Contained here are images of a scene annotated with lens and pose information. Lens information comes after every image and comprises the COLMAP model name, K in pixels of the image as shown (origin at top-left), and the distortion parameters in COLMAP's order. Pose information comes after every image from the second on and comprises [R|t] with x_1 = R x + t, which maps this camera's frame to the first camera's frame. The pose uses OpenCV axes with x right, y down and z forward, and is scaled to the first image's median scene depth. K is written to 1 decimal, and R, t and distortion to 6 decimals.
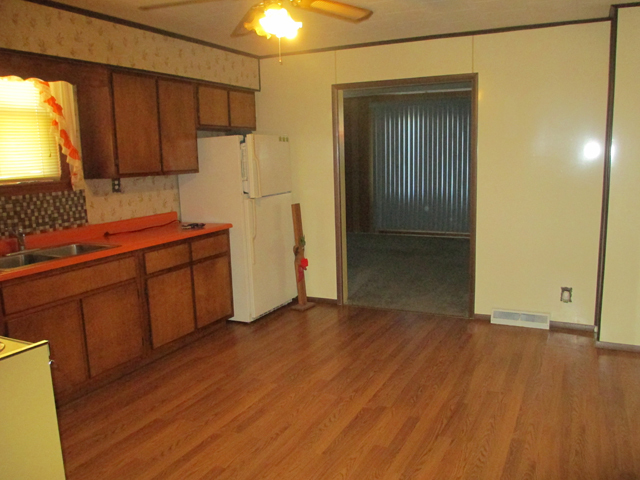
lens RADIAL K [[525.6, 0, 320.0], [0, 525.6, 240.0], [0, 0, 1]] dist [-0.163209, 0.249064]
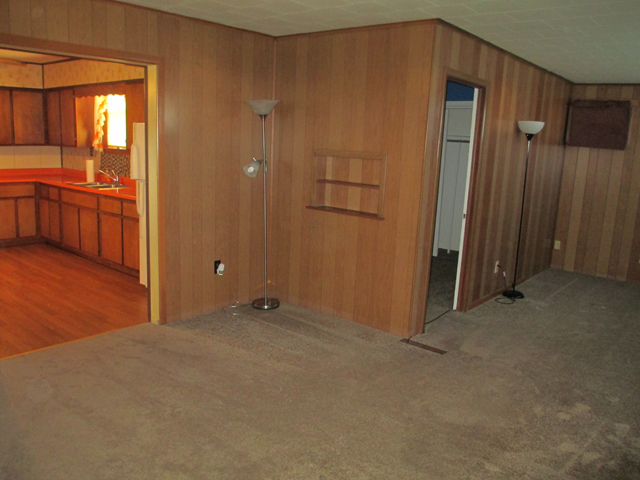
lens RADIAL K [[519.1, 0, 319.6], [0, 519.1, 226.9], [0, 0, 1]] dist [-0.059235, 0.000771]
pose [[-0.206401, 0.176466, -0.962423, 1.095262], [-0.205812, 0.953768, 0.219017, -0.381174], [0.956577, 0.243284, -0.160540, 1.957507]]
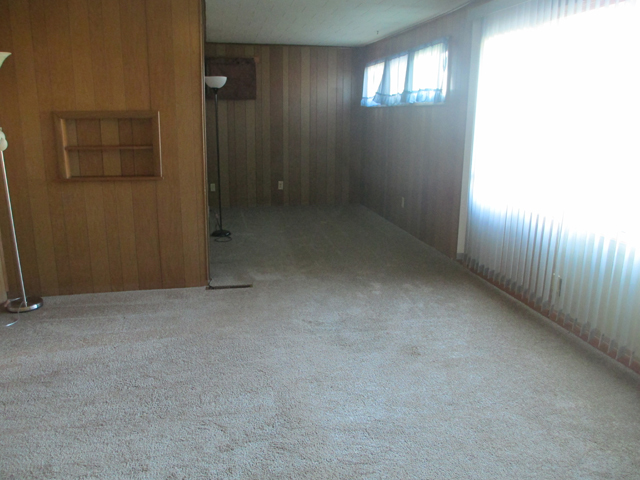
lens RADIAL K [[519.1, 0, 319.6], [0, 519.1, 226.9], [0, 0, 1]] dist [-0.059235, 0.000771]
pose [[0.613701, 0.200570, -0.763638, 1.052120], [-0.150505, 0.979178, 0.136227, -0.271158], [0.775061, 0.031329, 0.631109, 1.436267]]
